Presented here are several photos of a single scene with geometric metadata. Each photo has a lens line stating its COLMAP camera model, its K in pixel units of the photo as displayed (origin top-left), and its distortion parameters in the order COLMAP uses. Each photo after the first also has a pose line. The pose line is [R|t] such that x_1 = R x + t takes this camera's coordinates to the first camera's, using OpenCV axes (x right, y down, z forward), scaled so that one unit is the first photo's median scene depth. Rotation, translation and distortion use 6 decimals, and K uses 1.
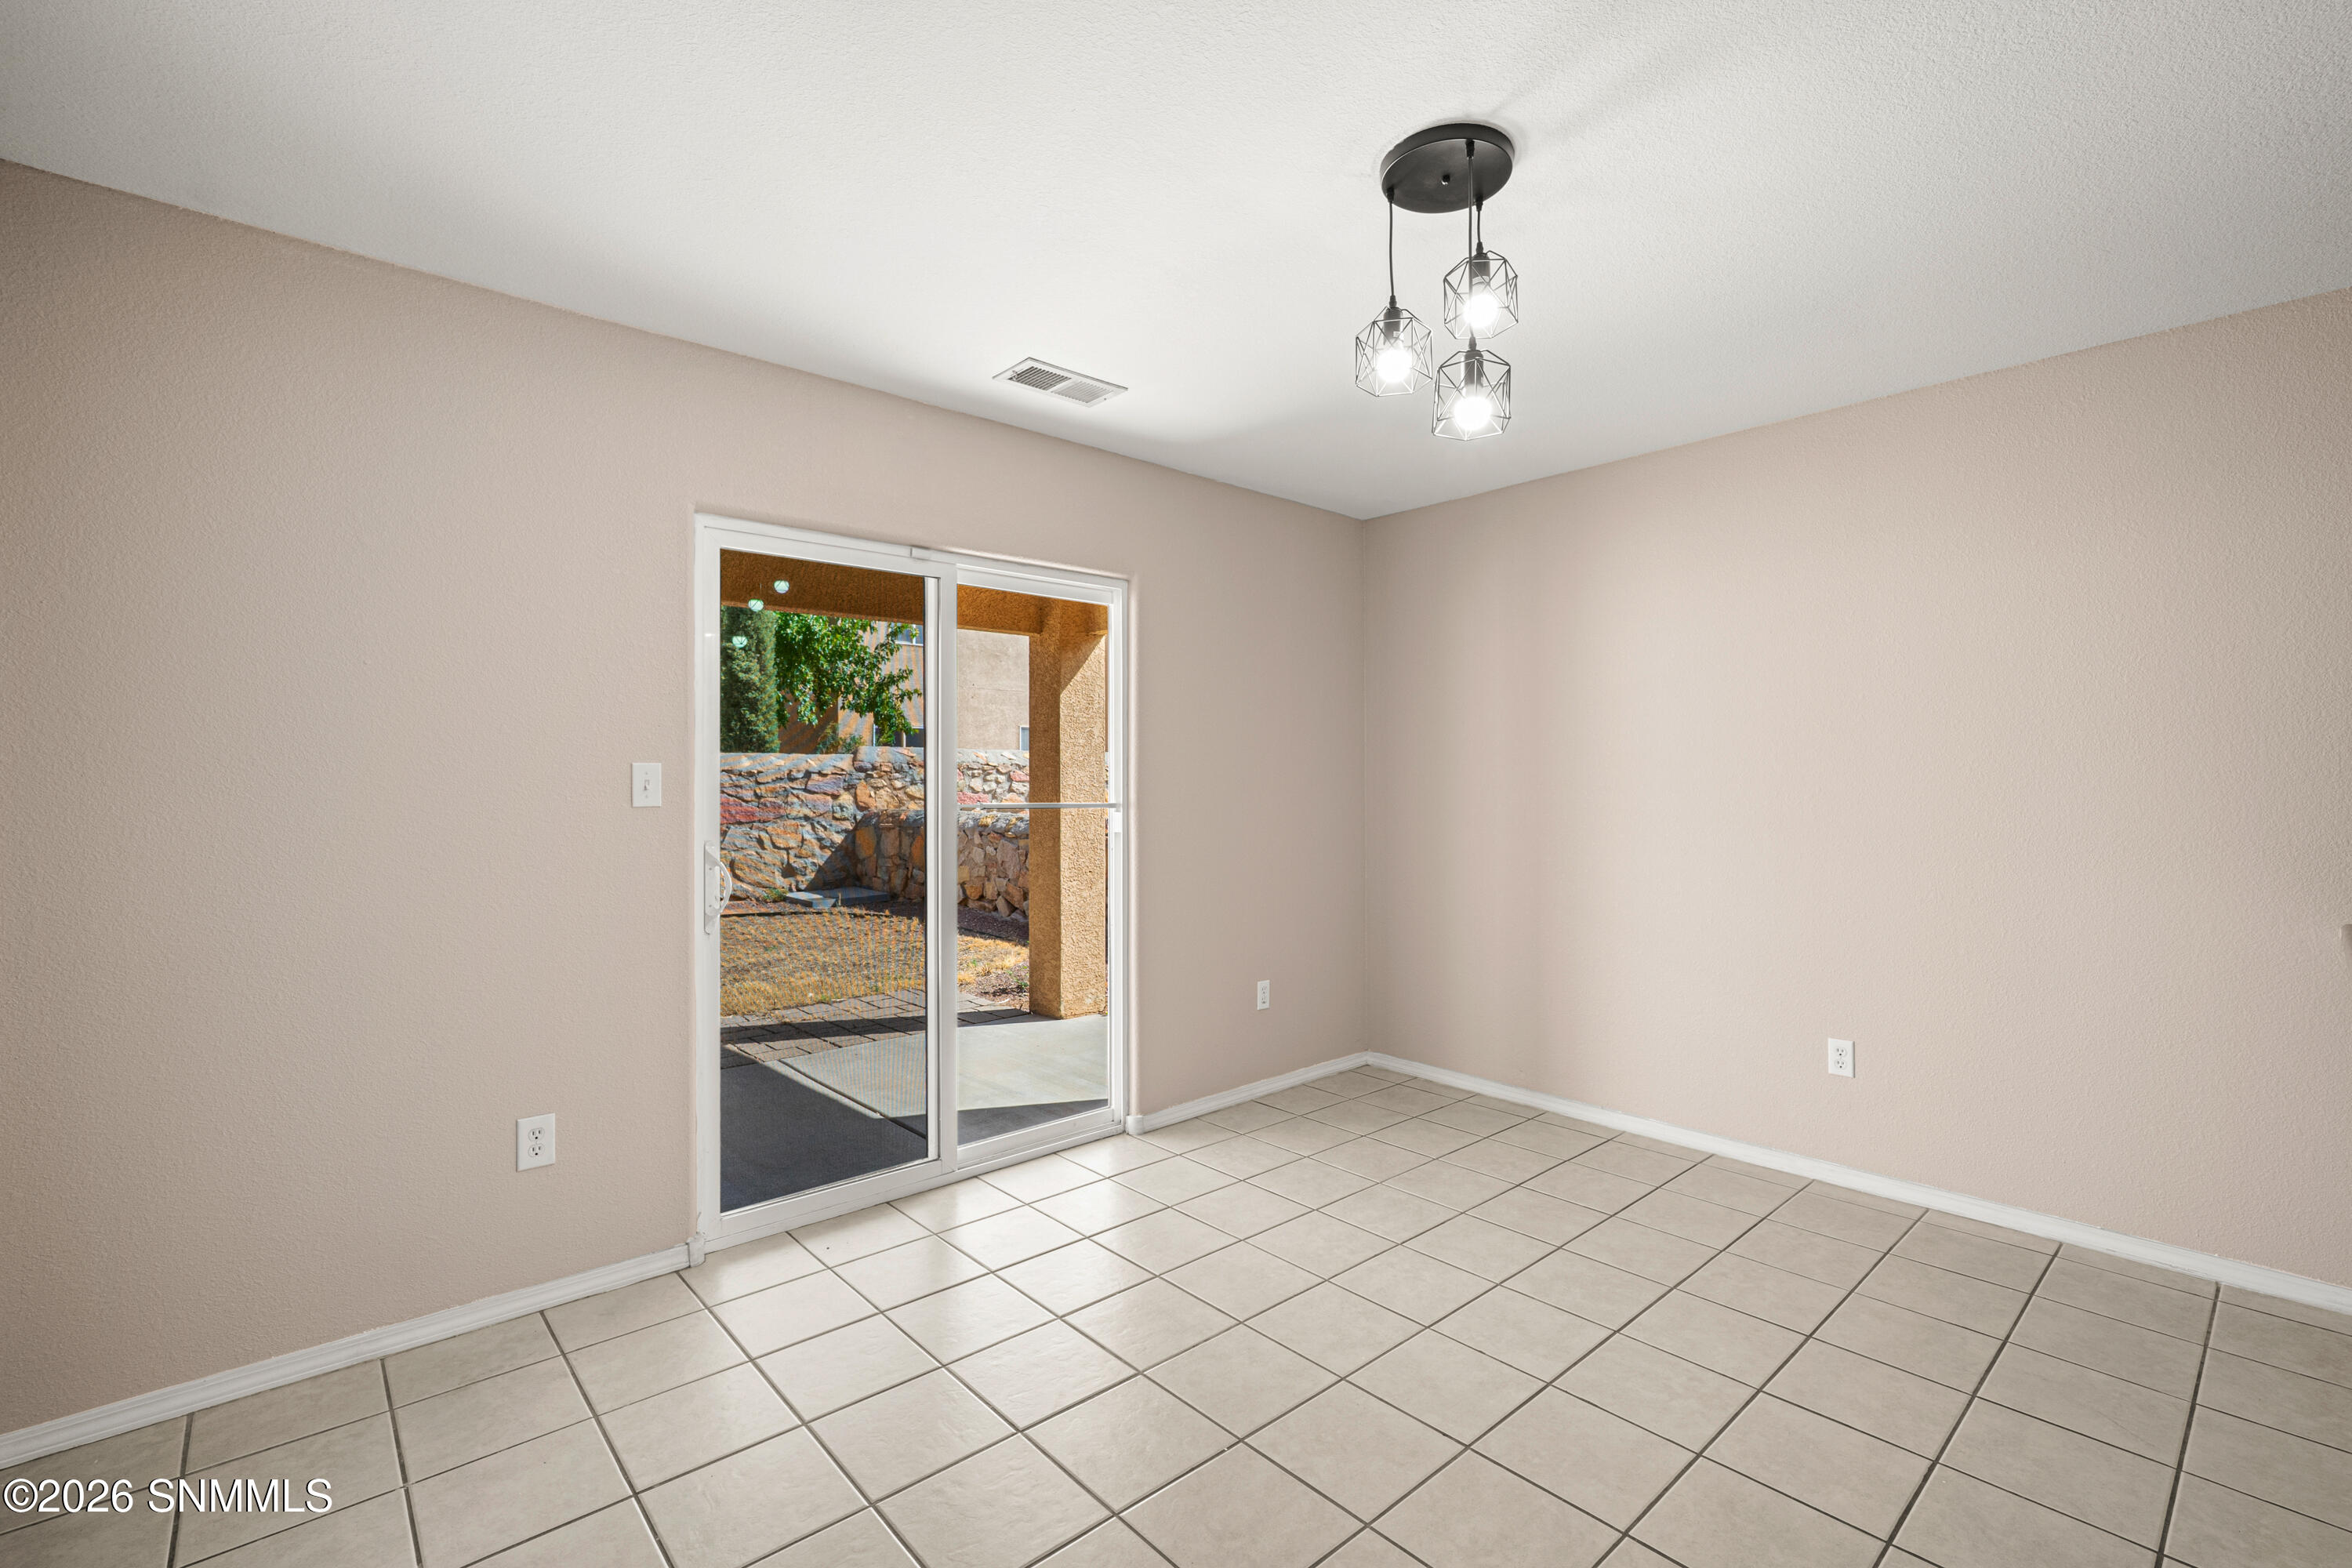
lens RADIAL K [[1030.7, 0, 1165.2], [0, 1030.7, 780.8], [0, 0, 1]] dist [-0.009296, 0.000367]
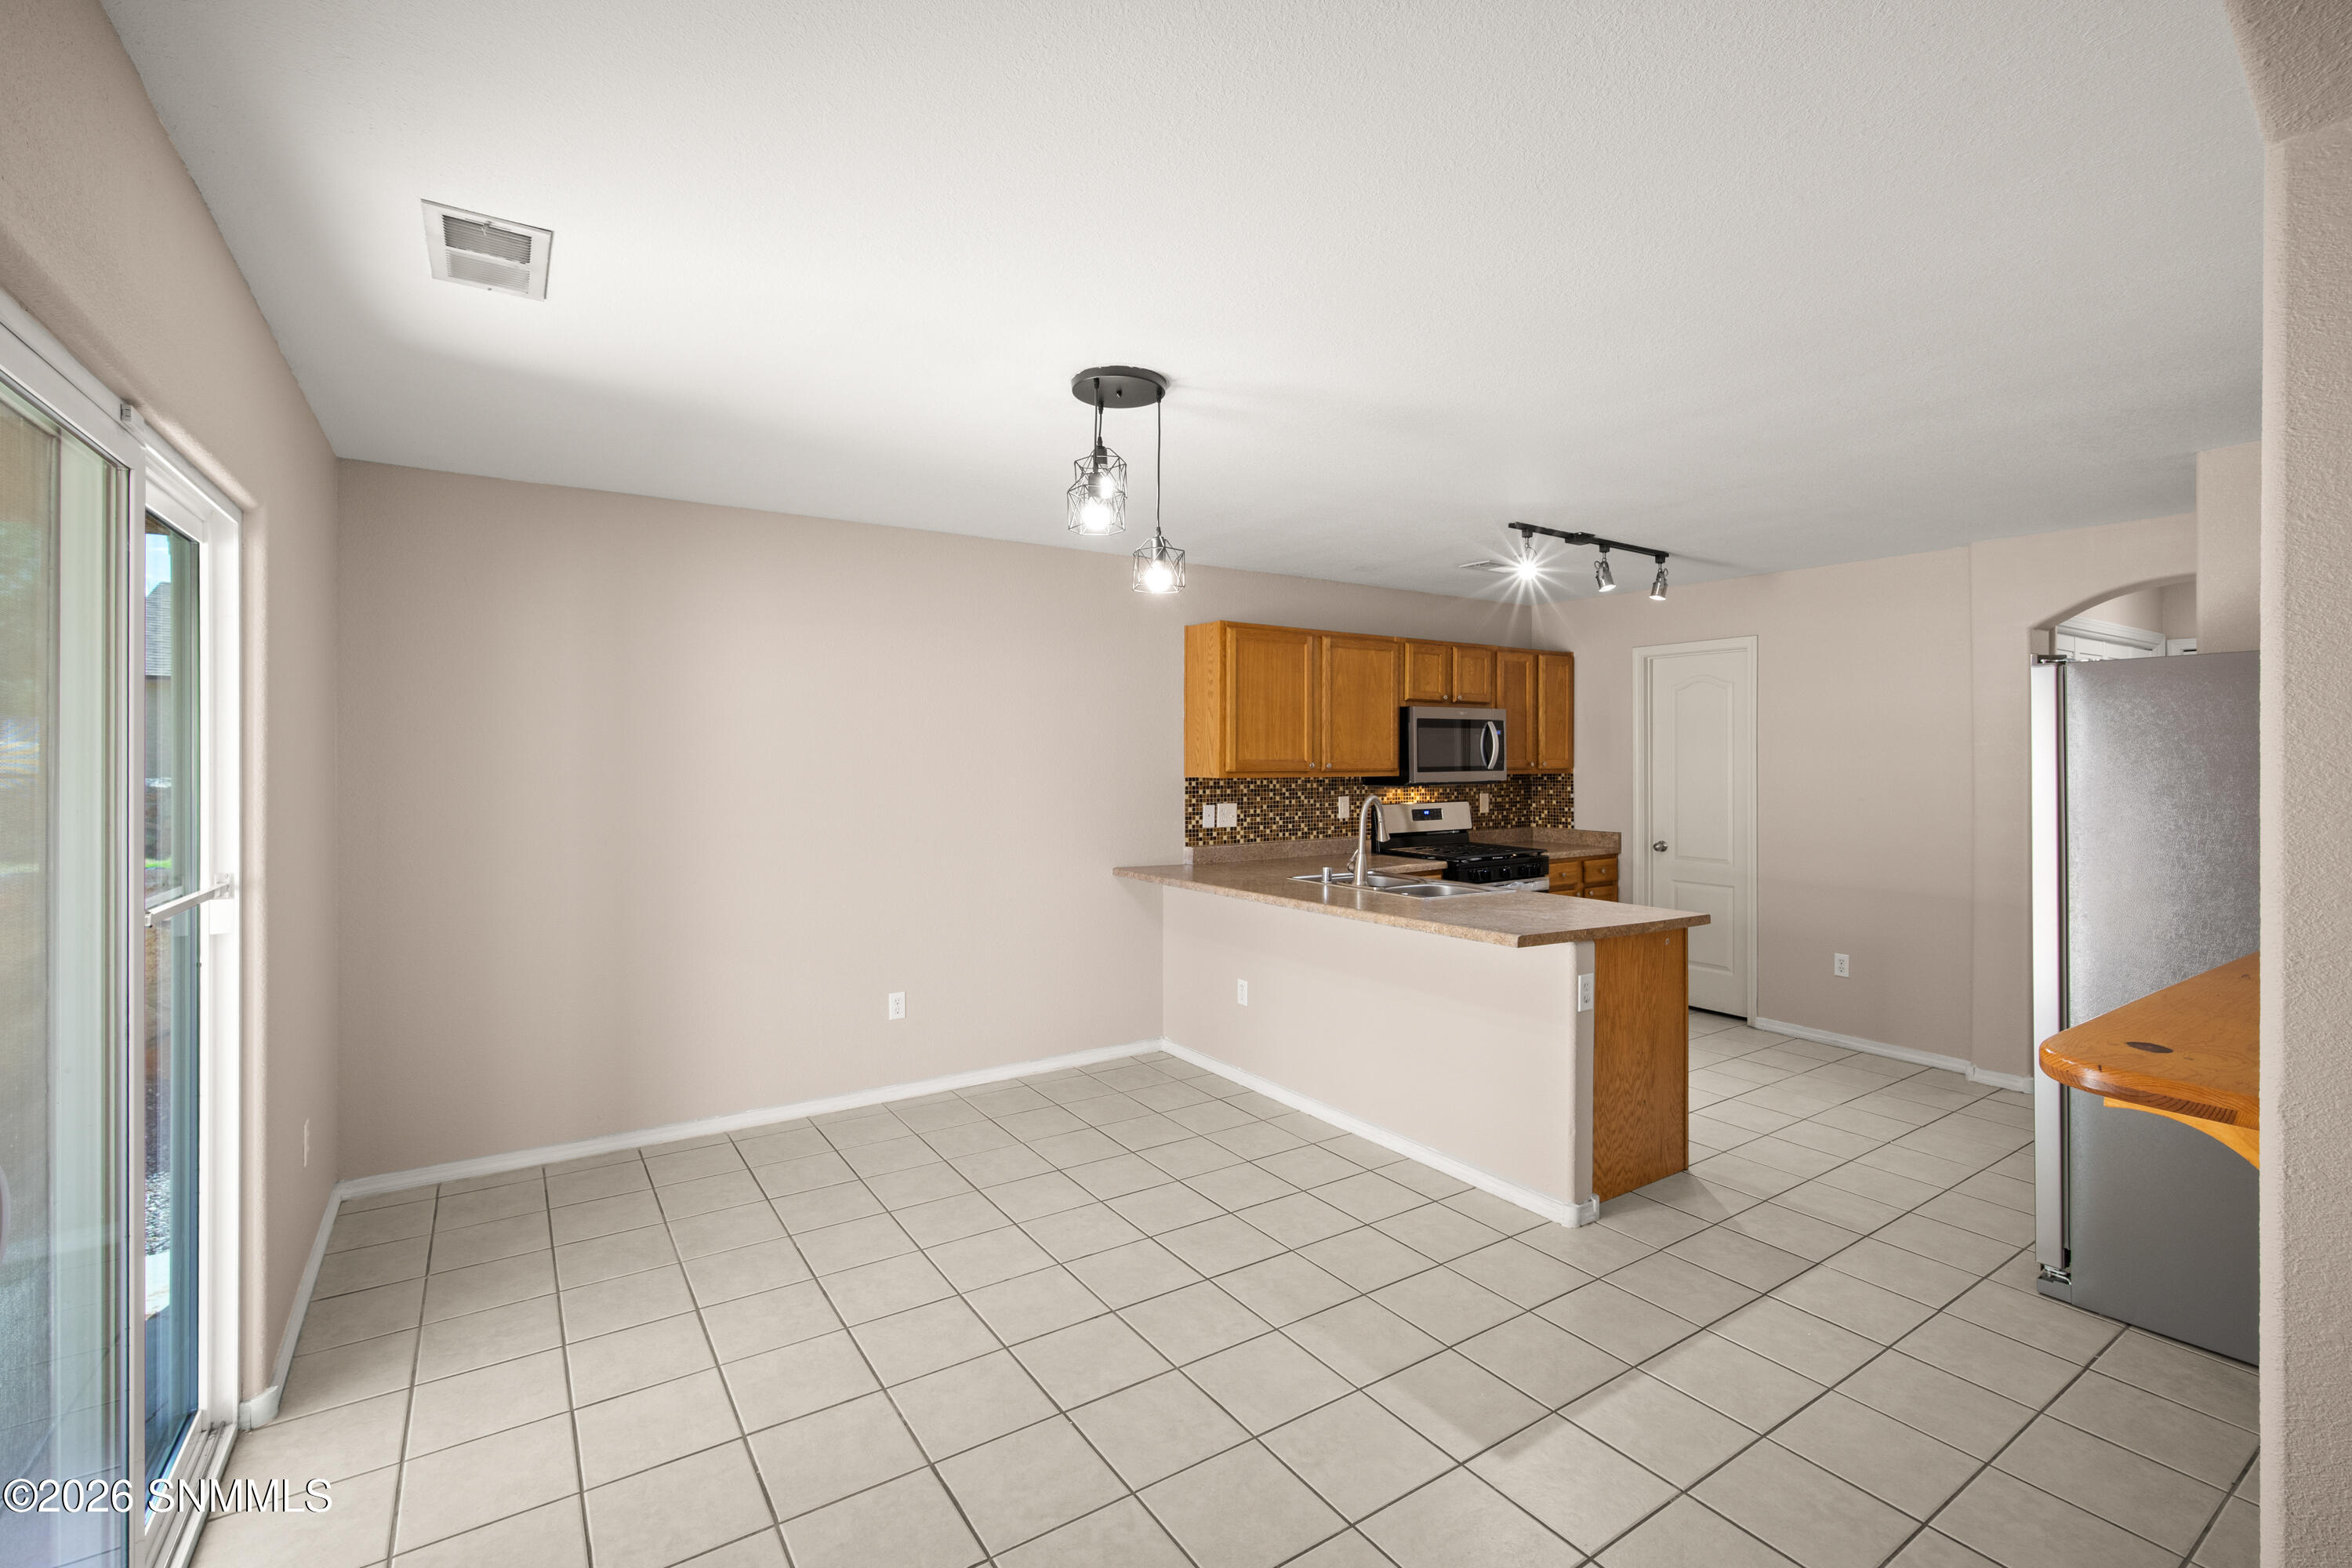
lens RADIAL K [[1030.7, 0, 1175.4], [0, 1030.7, 761.2], [0, 0, 1]] dist [-0.009296, 0.000367]
pose [[0.133972, -0.001335, 0.990984, -0.603252], [0.002031, 0.999997, 0.001073, -0.053223], [-0.990983, 0.001868, 0.133974, 0.414289]]
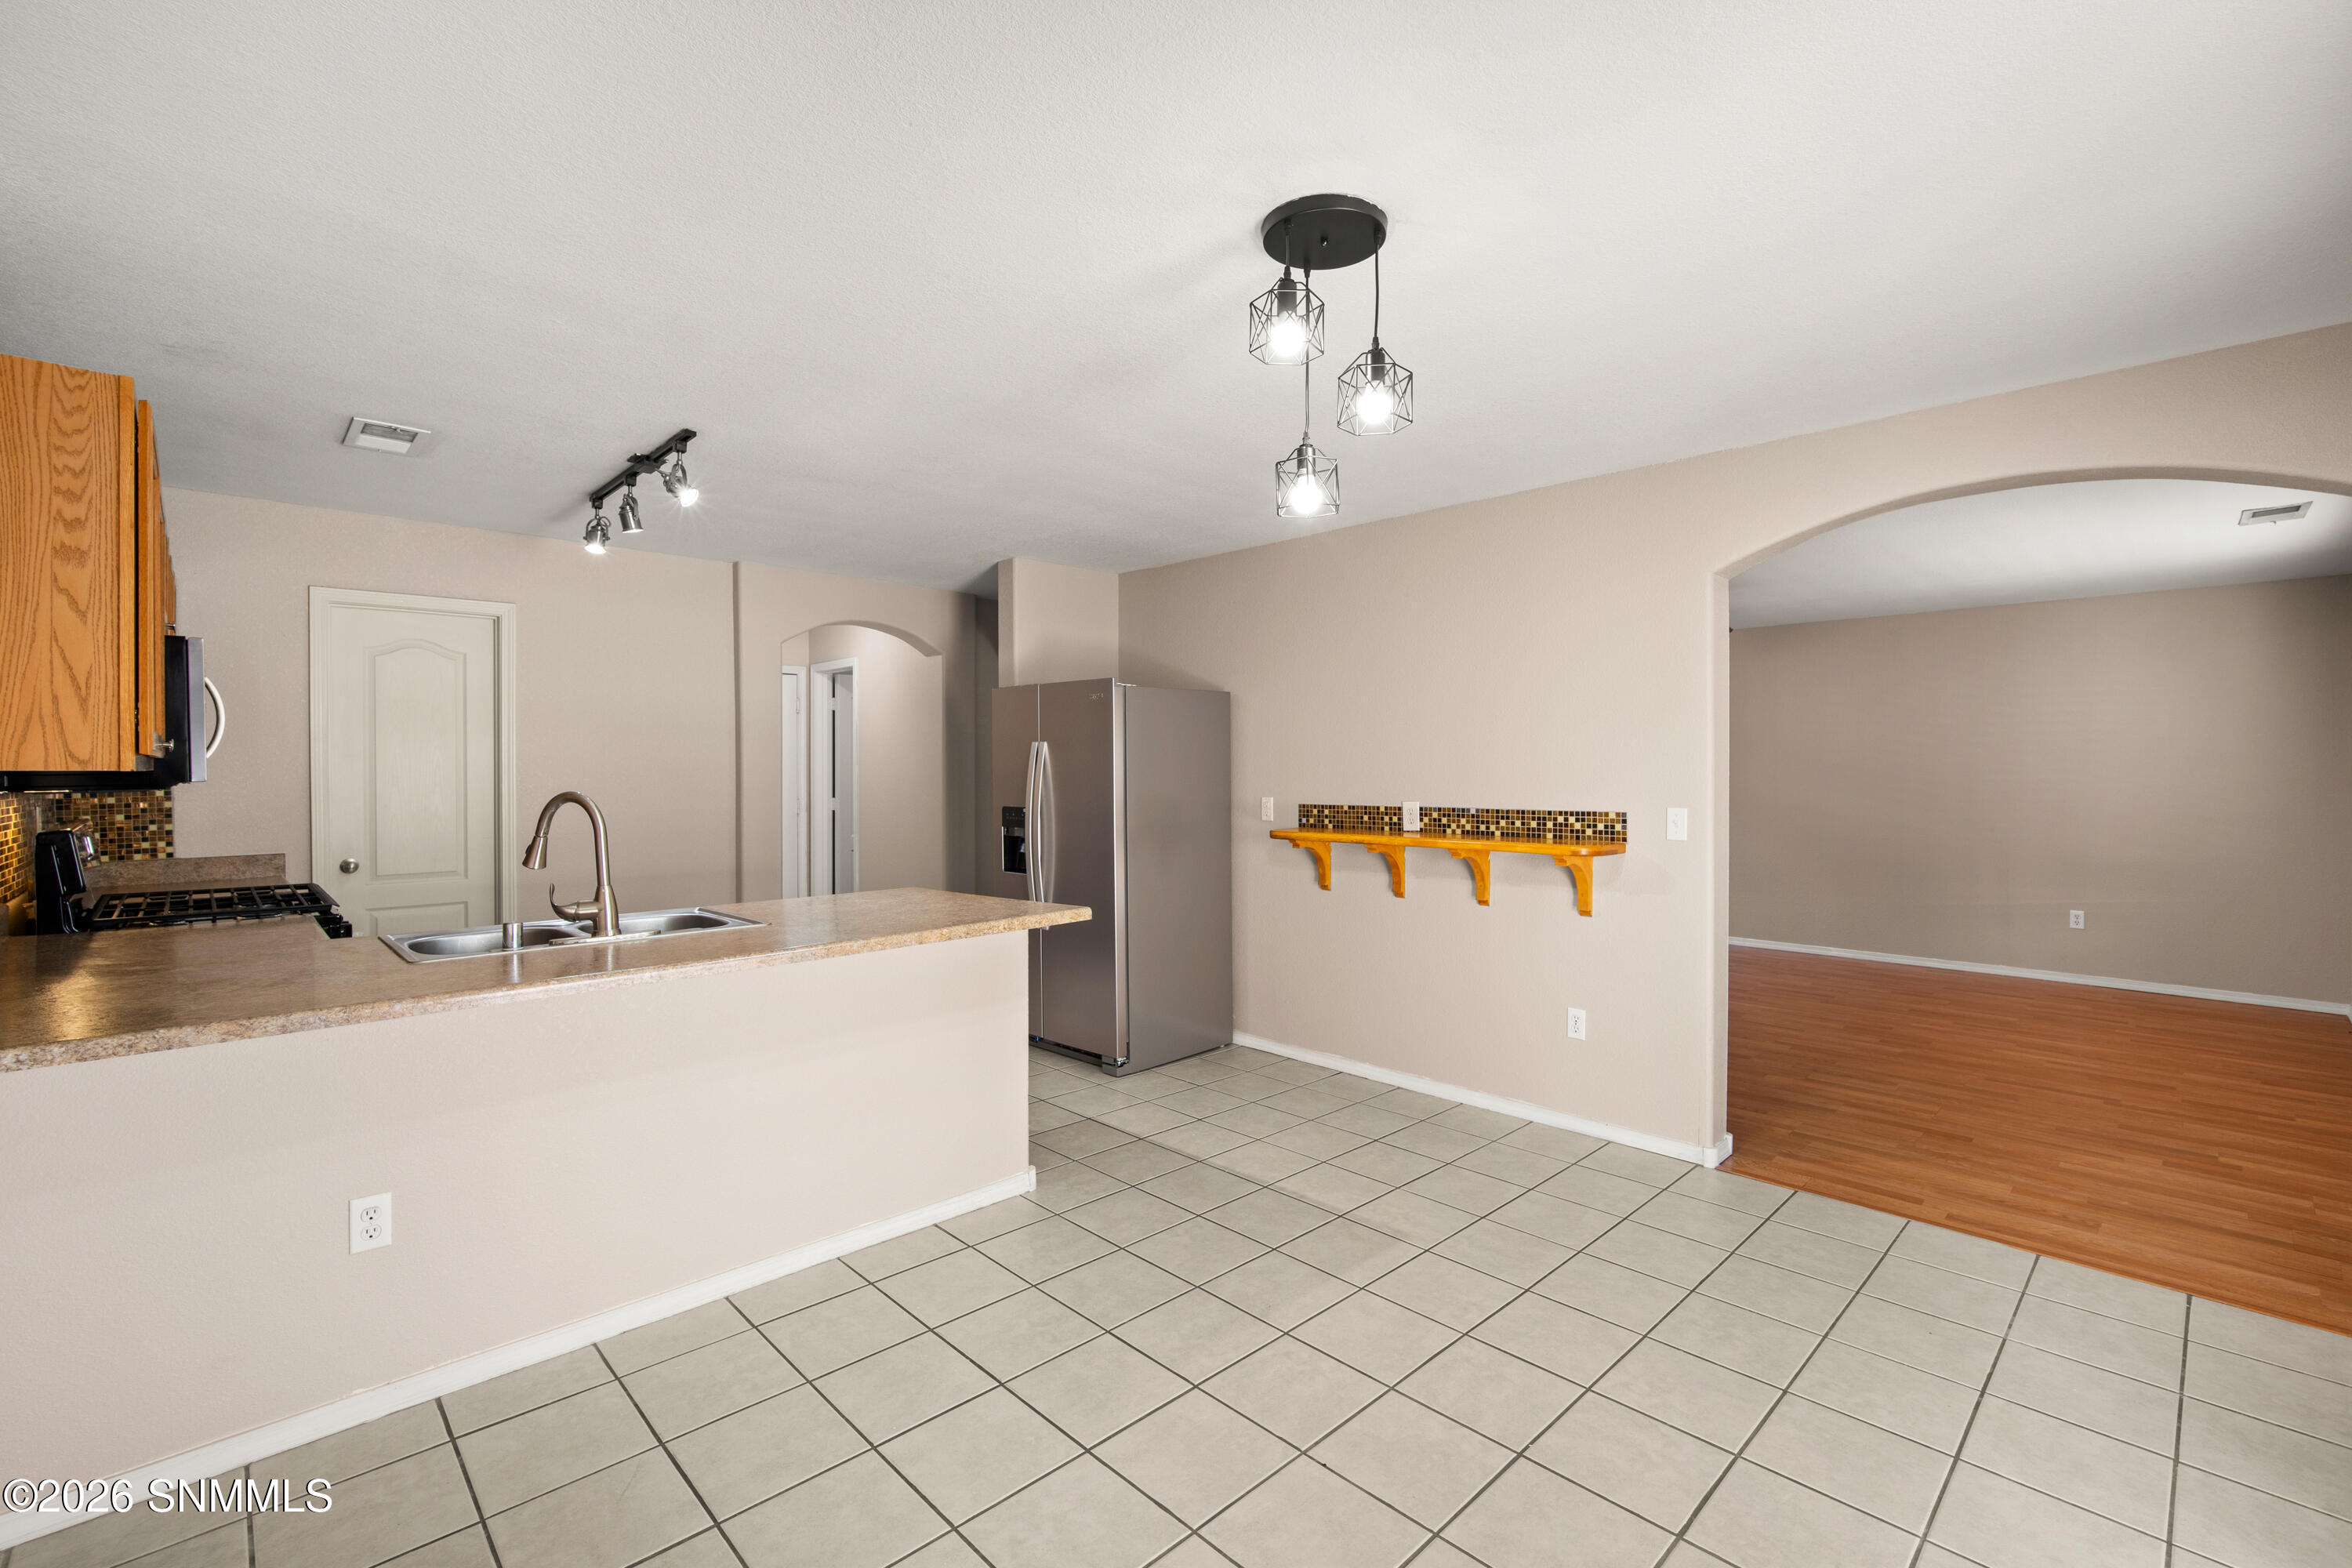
lens RADIAL K [[1030.7, 0, 1179.9], [0, 1030.7, 776.6], [0, 0, 1]] dist [-0.009296, 0.000367]
pose [[-0.998760, 0.003523, -0.049668, 0.266140], [0.002887, 0.999913, 0.012864, -0.030003], [0.049709, 0.012704, -0.998683, 1.147852]]
